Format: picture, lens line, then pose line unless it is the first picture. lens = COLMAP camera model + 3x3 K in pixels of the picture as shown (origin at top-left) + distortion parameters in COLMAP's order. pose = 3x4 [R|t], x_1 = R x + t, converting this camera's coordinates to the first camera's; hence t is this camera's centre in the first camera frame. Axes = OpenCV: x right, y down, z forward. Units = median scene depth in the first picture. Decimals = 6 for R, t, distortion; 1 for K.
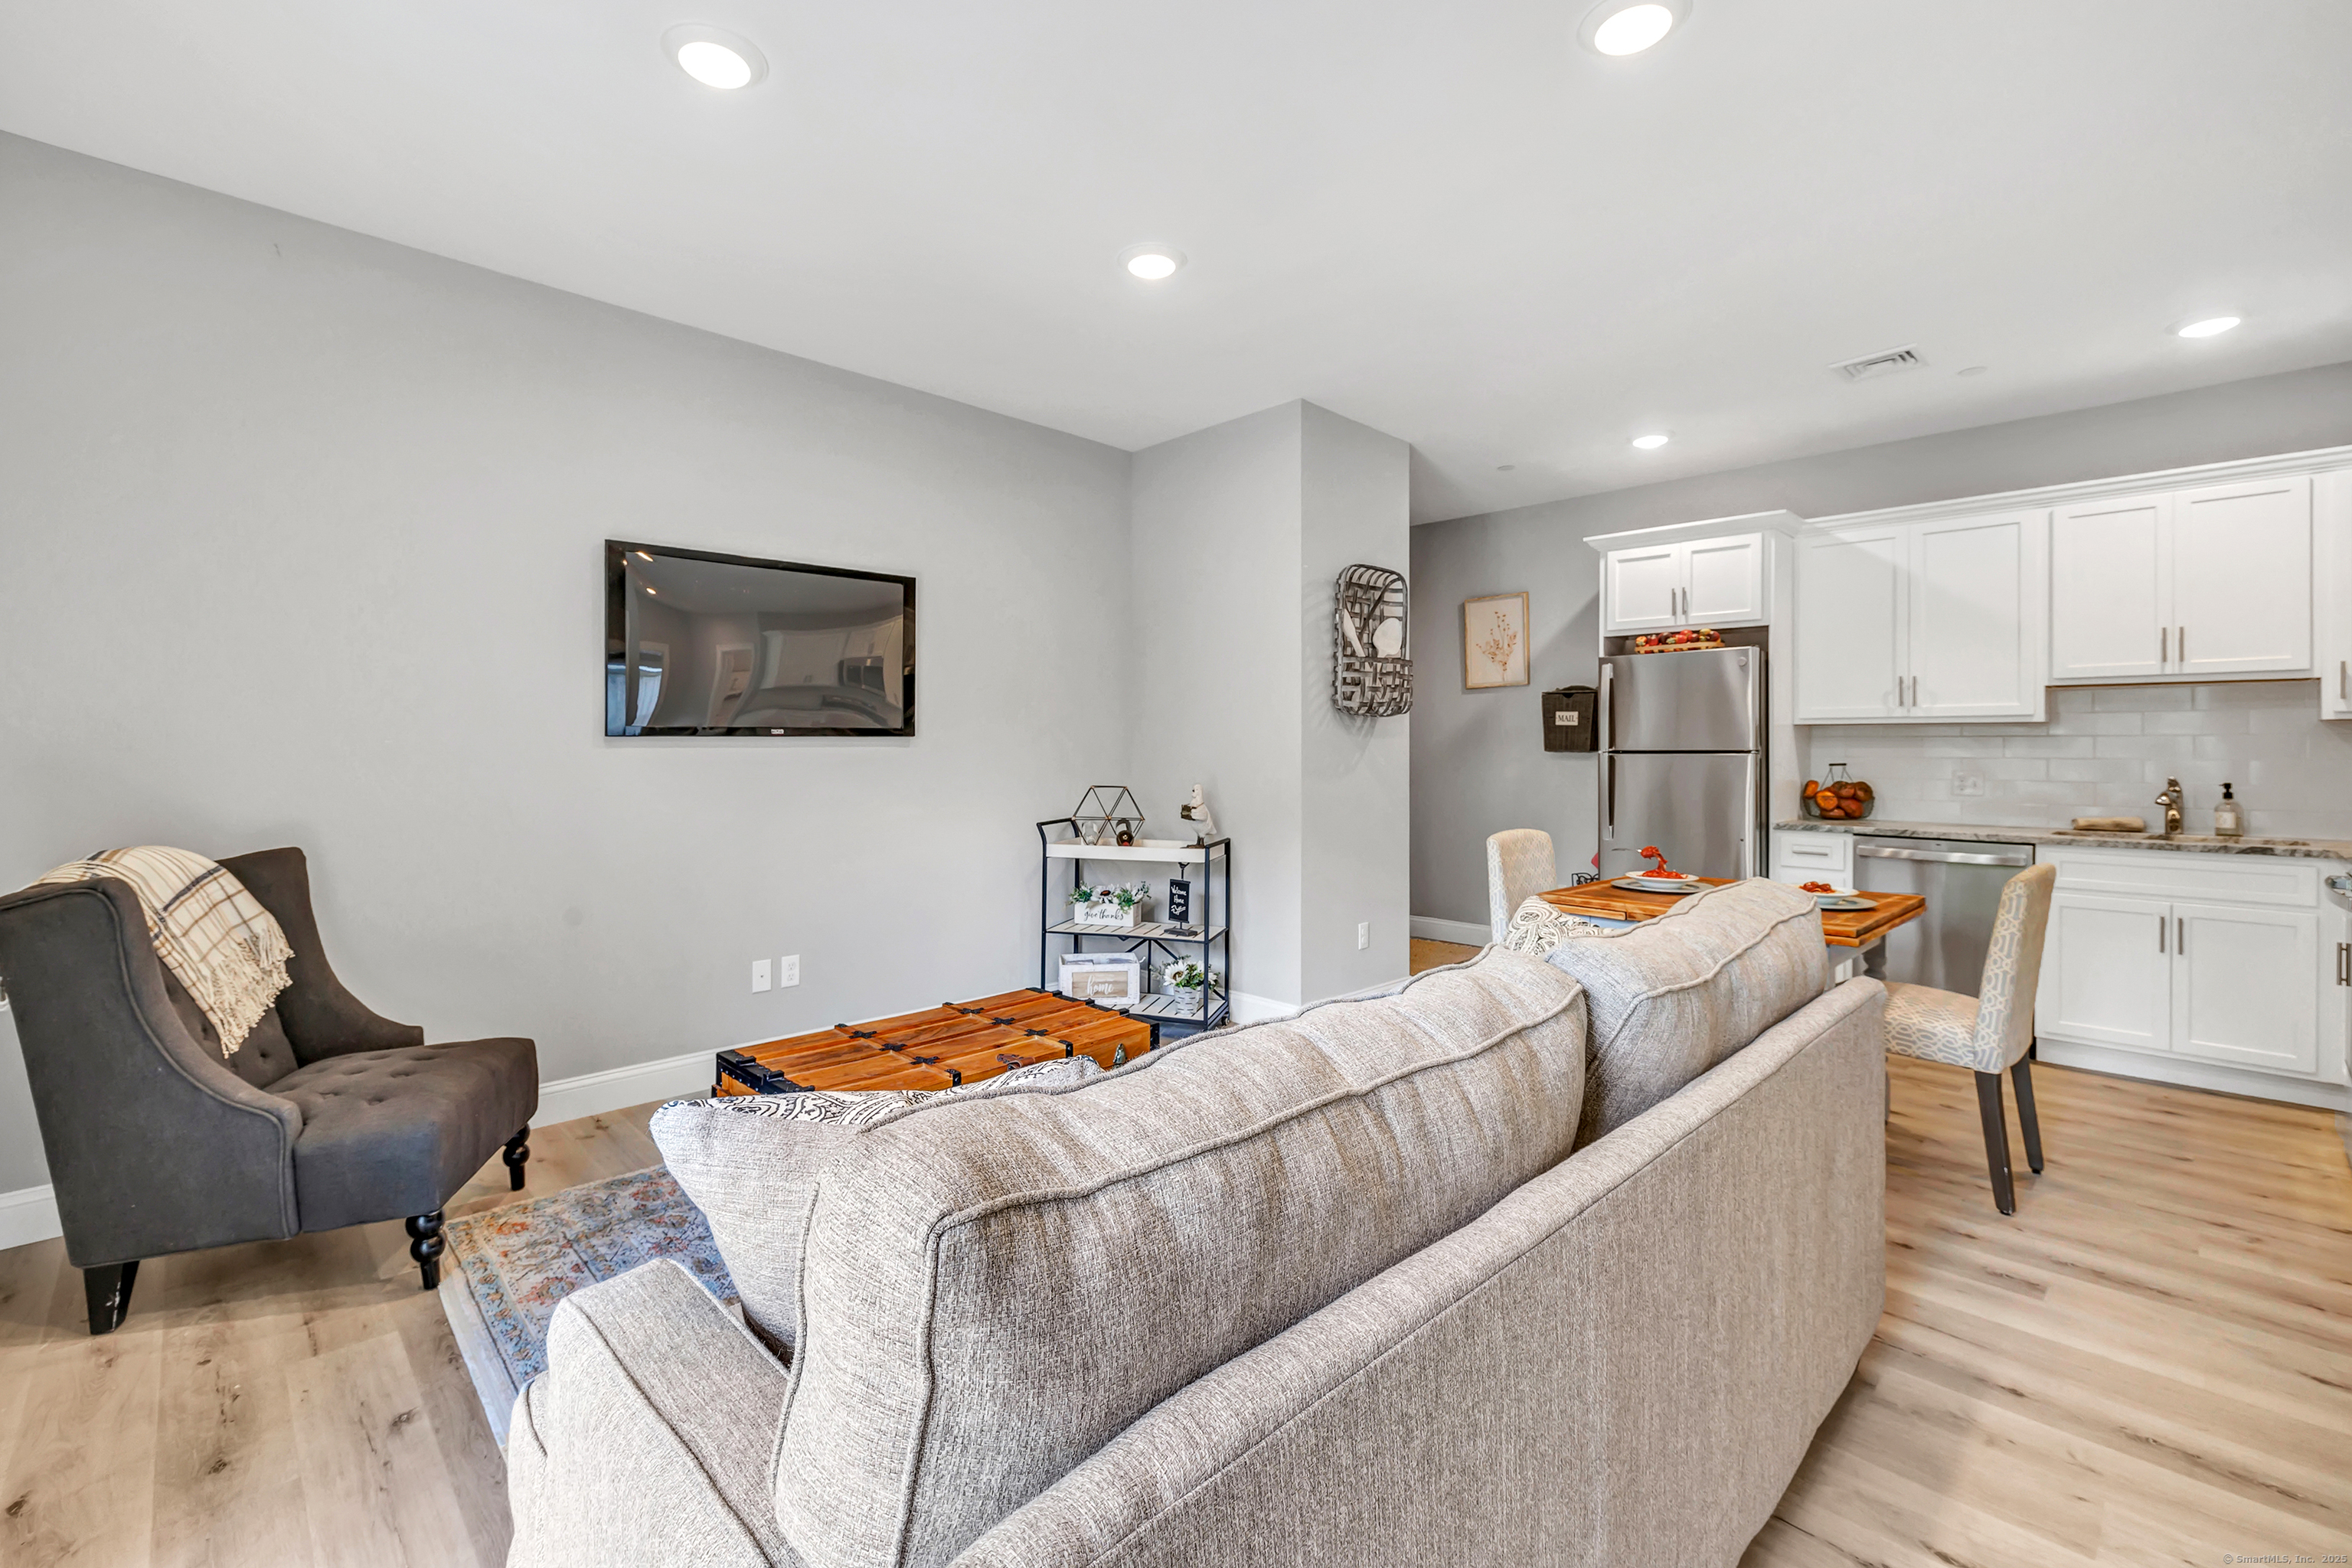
lens RADIAL K [[1050.3, 0, 1231.0], [0, 1050.3, 782.9], [0, 0, 1]] dist [-0.003292, -0.000426]
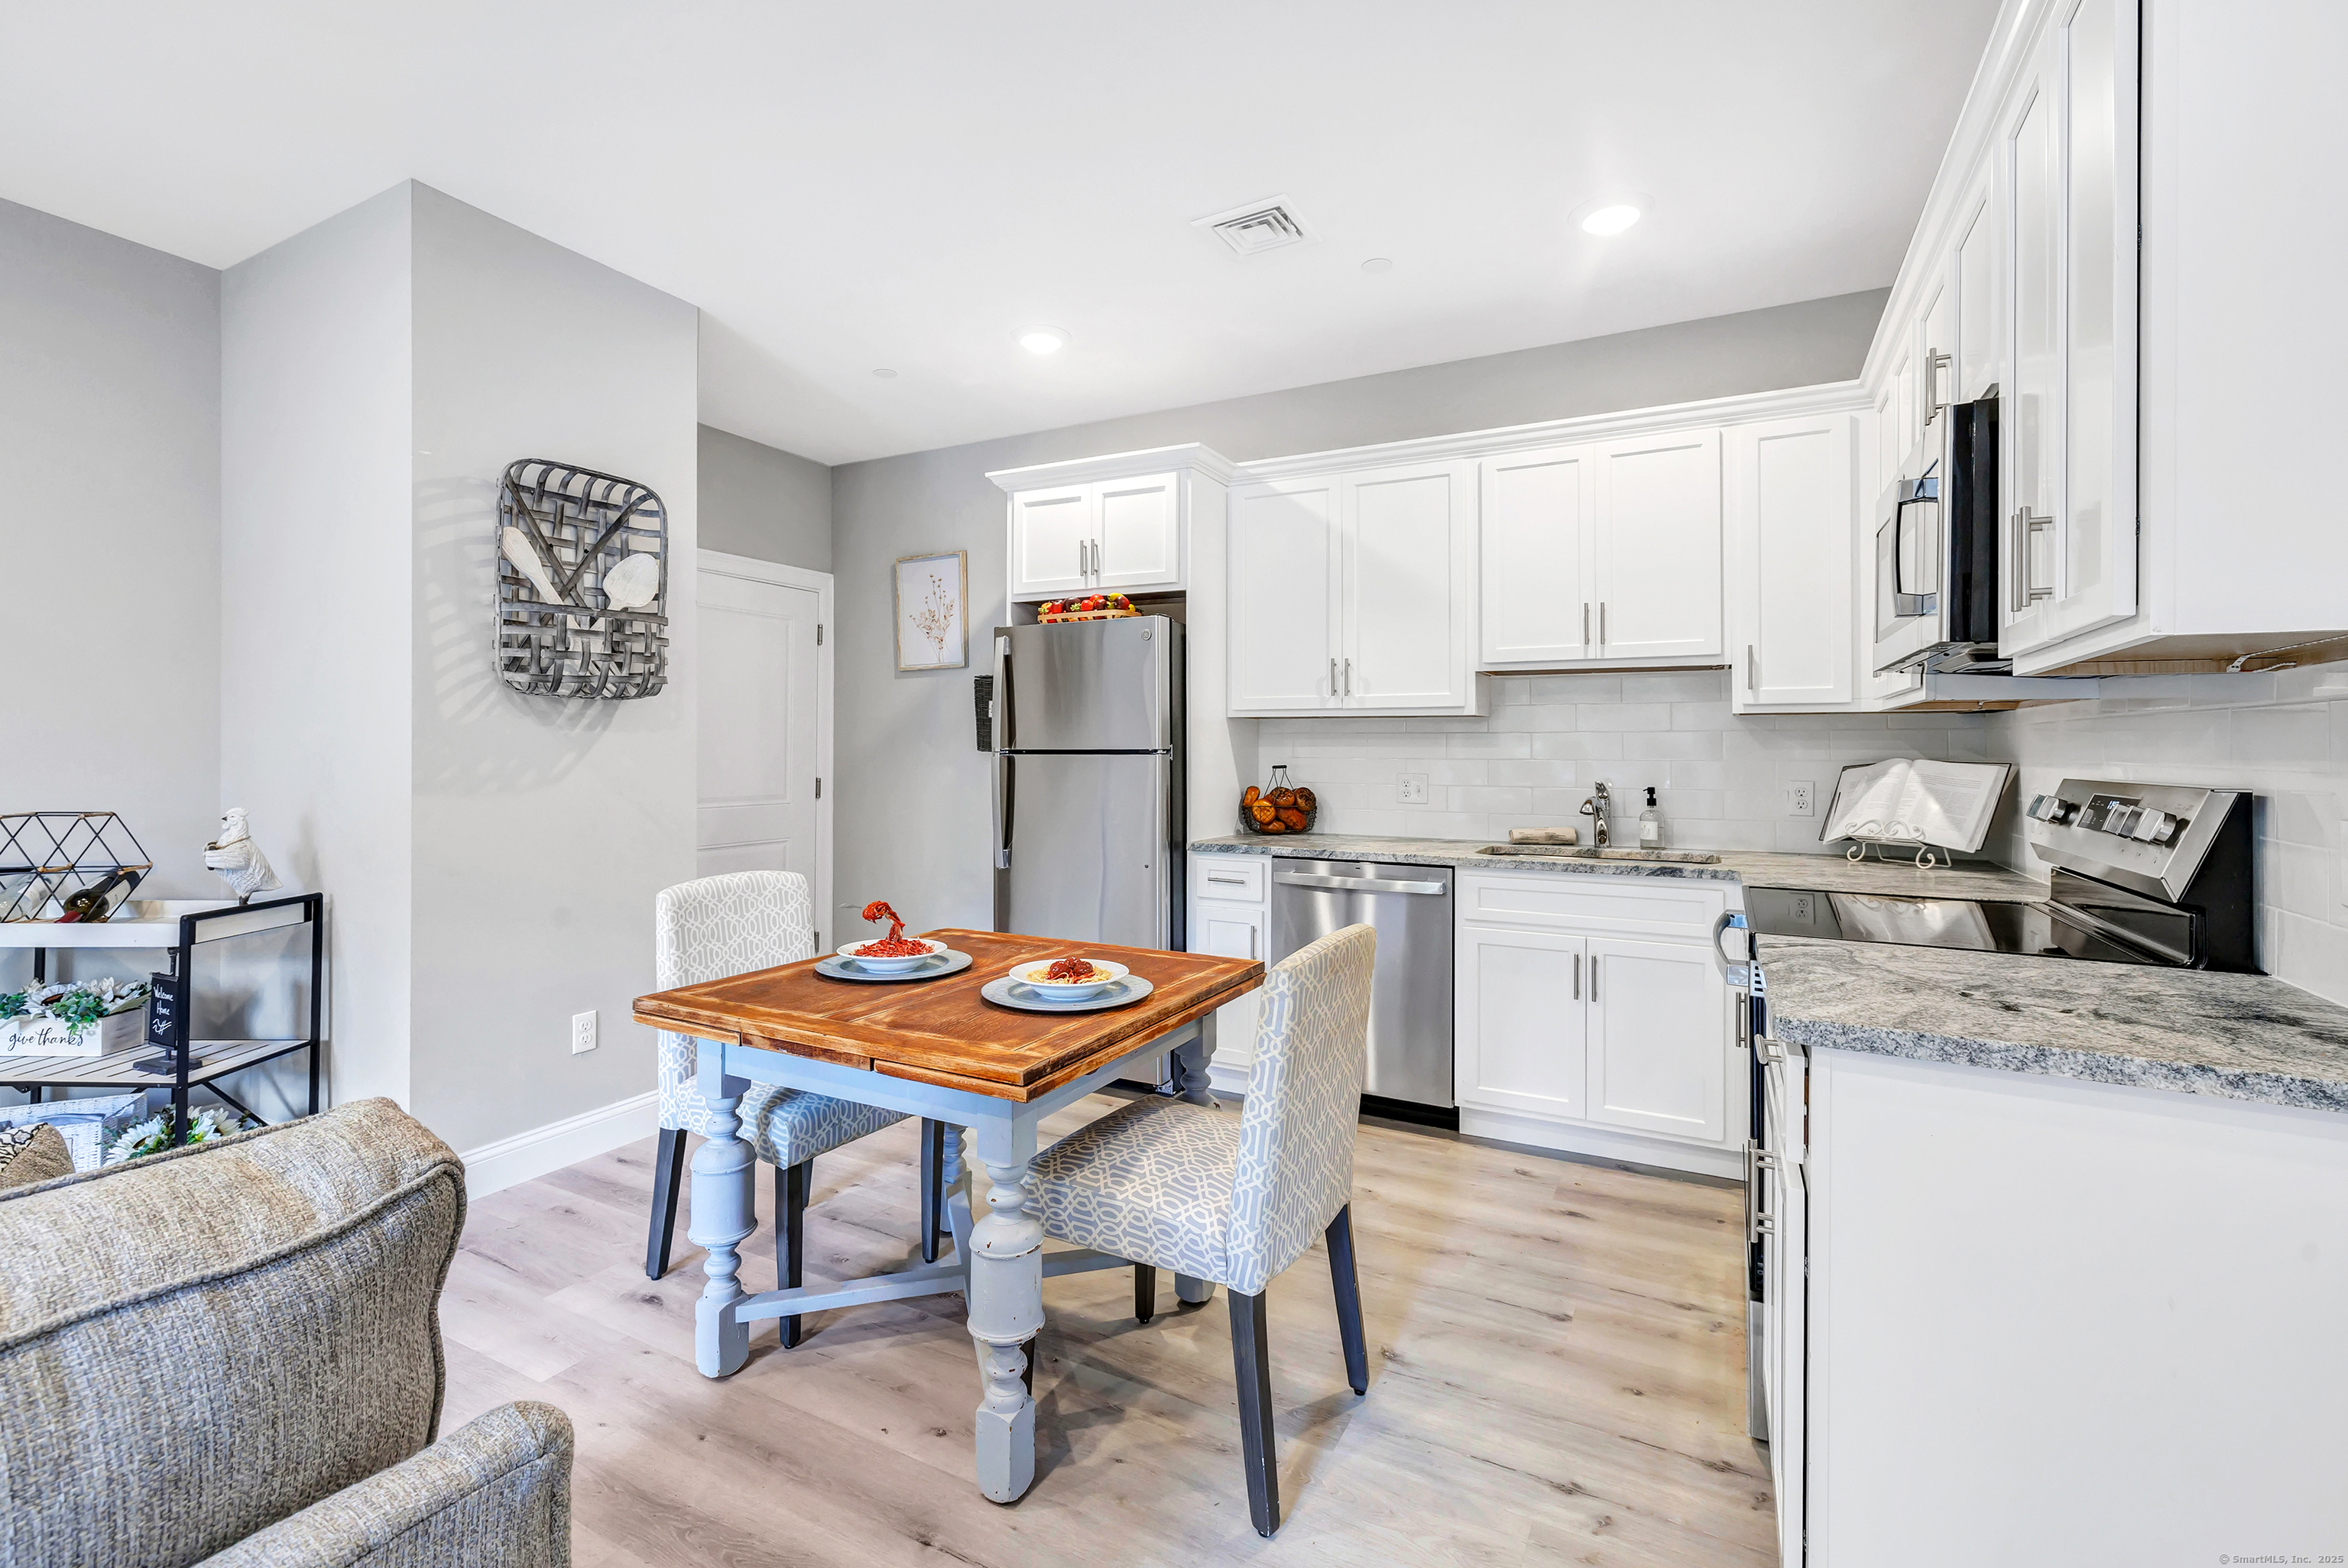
lens RADIAL K [[1048.4, 0, 1228.9], [0, 1048.4, 782.9], [0, 0, 1]] dist [-0.003292, -0.000426]
pose [[0.949484, -0.010526, 0.313640, 0.303643], [0.010019, 0.999945, 0.003227, -0.008484], [-0.313657, 0.000079, 0.949536, 0.250196]]
